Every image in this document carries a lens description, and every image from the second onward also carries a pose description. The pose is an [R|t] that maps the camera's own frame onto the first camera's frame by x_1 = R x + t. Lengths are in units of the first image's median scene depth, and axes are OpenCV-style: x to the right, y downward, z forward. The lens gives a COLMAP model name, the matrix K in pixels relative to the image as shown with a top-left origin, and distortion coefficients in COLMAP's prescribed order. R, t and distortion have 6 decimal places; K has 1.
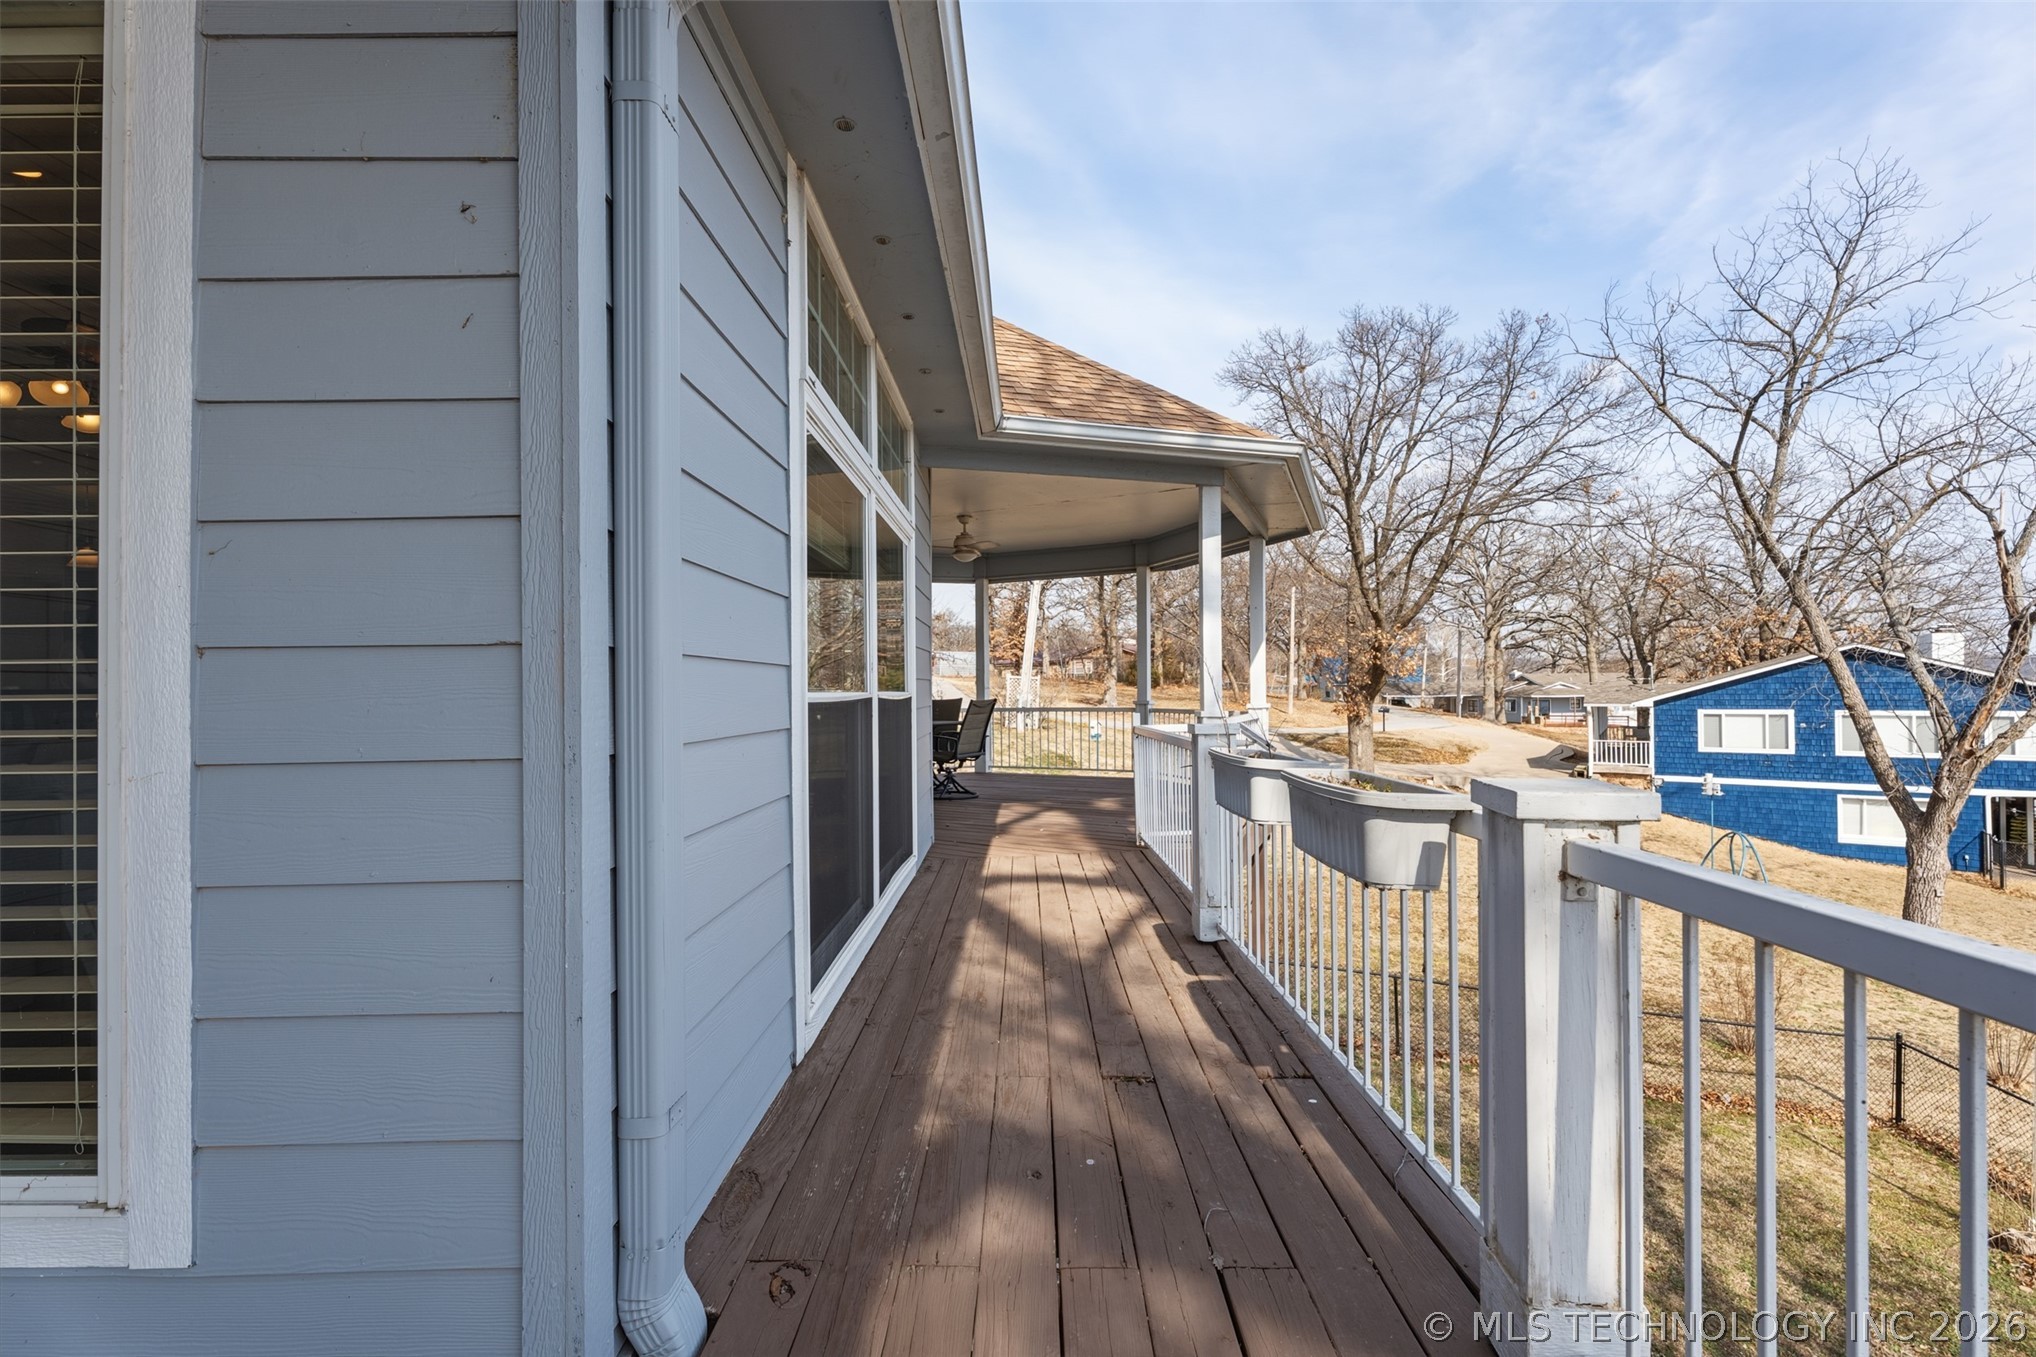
lens RADIAL K [[910.8, 0, 1032.3], [0, 910.8, 685.1], [0, 0, 1]] dist [0.001099, 0.002023]
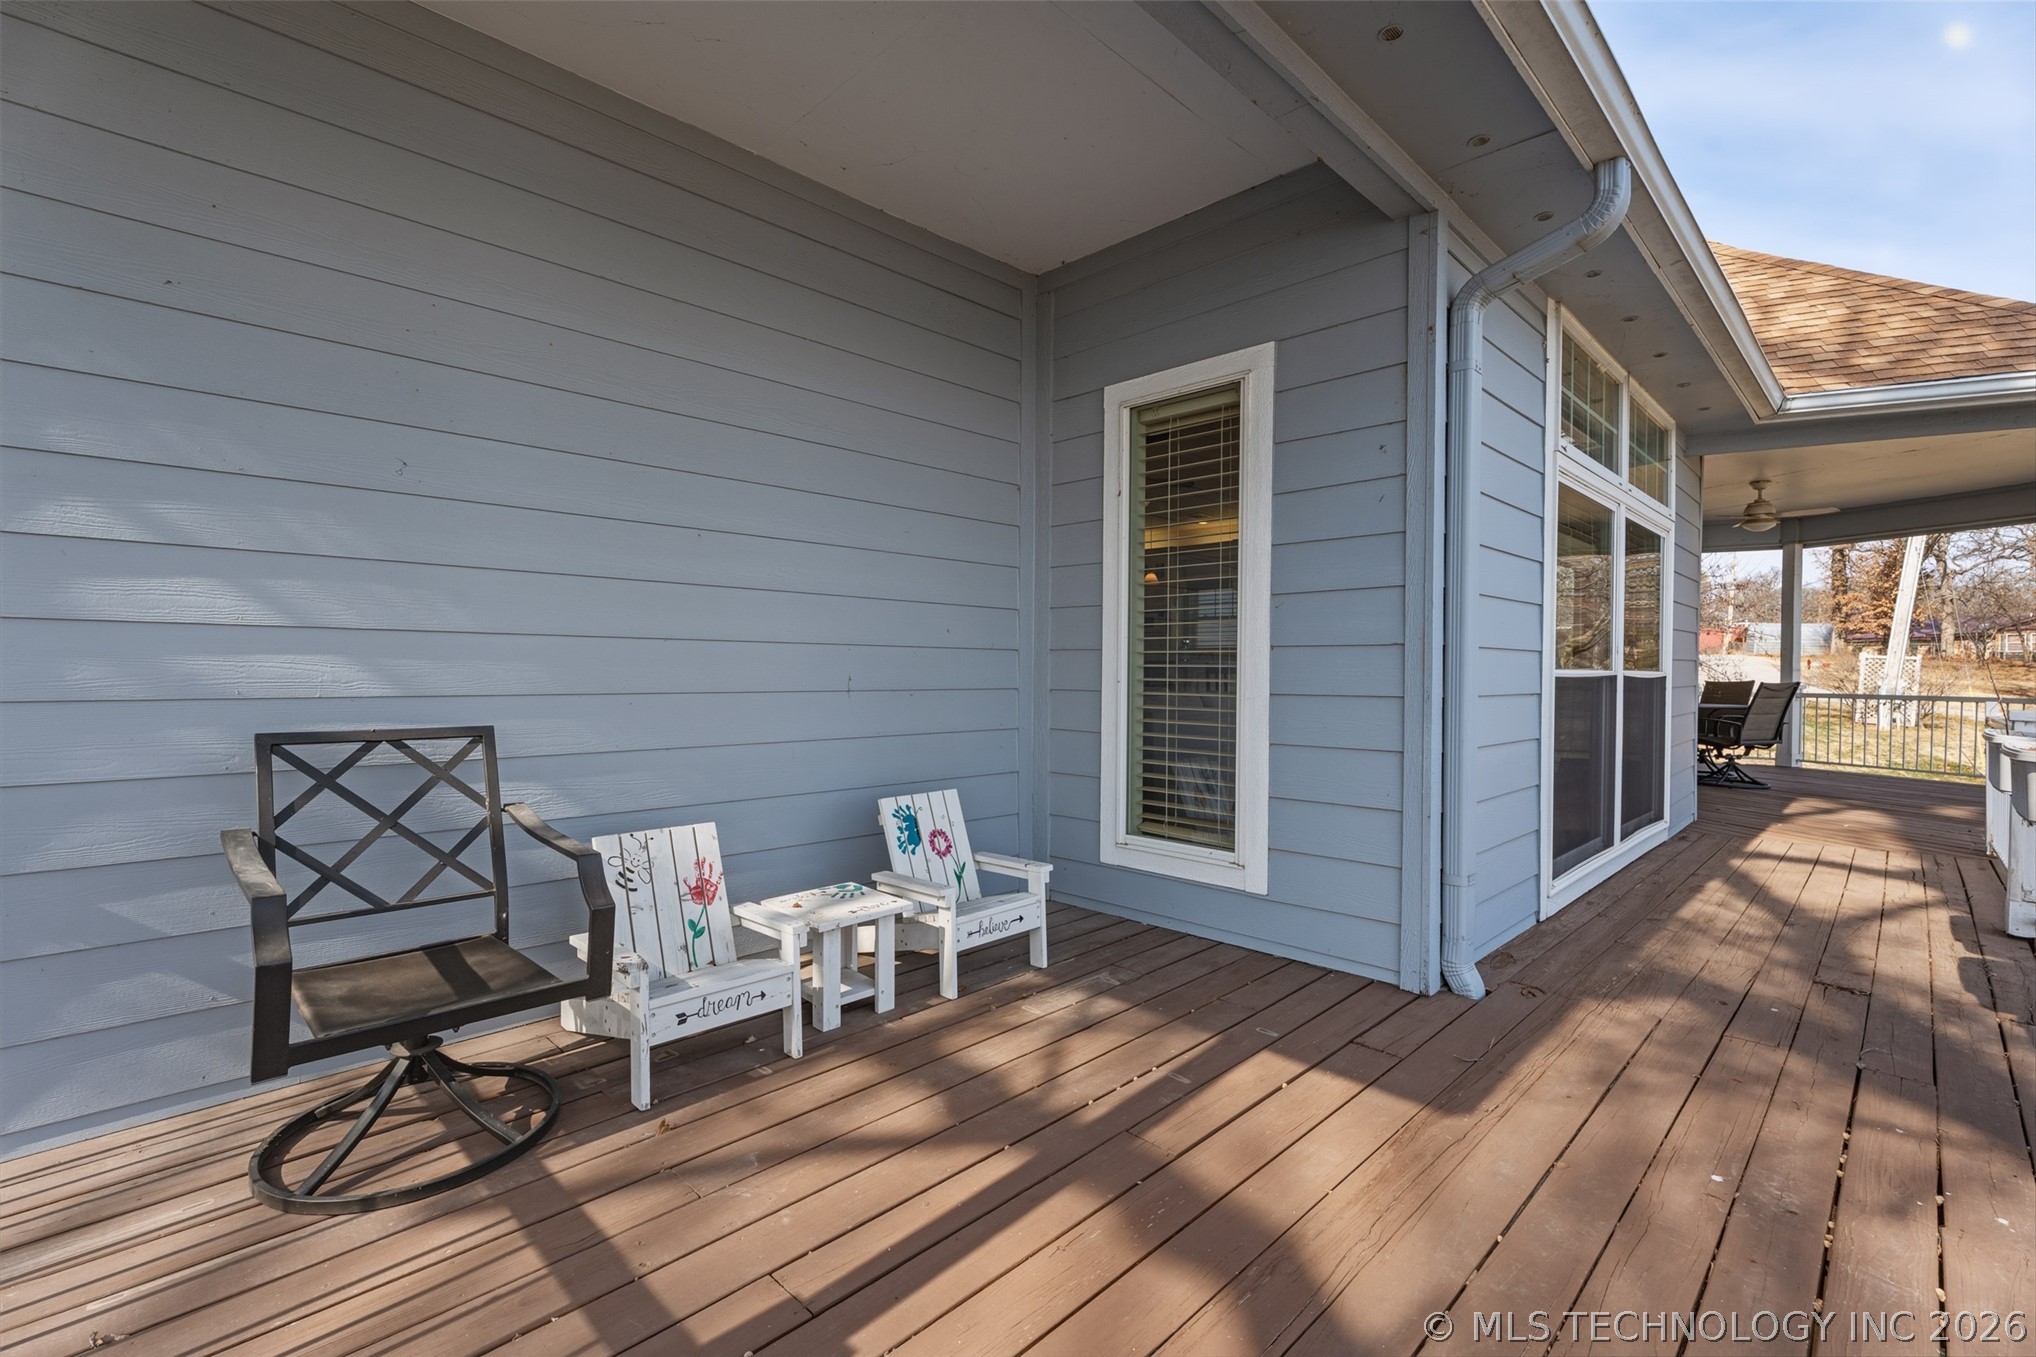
lens RADIAL K [[910.8, 0, 1017.3], [0, 910.8, 672.0], [0, 0, 1]] dist [0.001099, 0.002023]
pose [[0.708760, 0.021924, -0.705109, 0.081556], [-0.013007, 0.999753, 0.018011, -0.001495], [0.705330, -0.003594, 0.708870, -0.302330]]
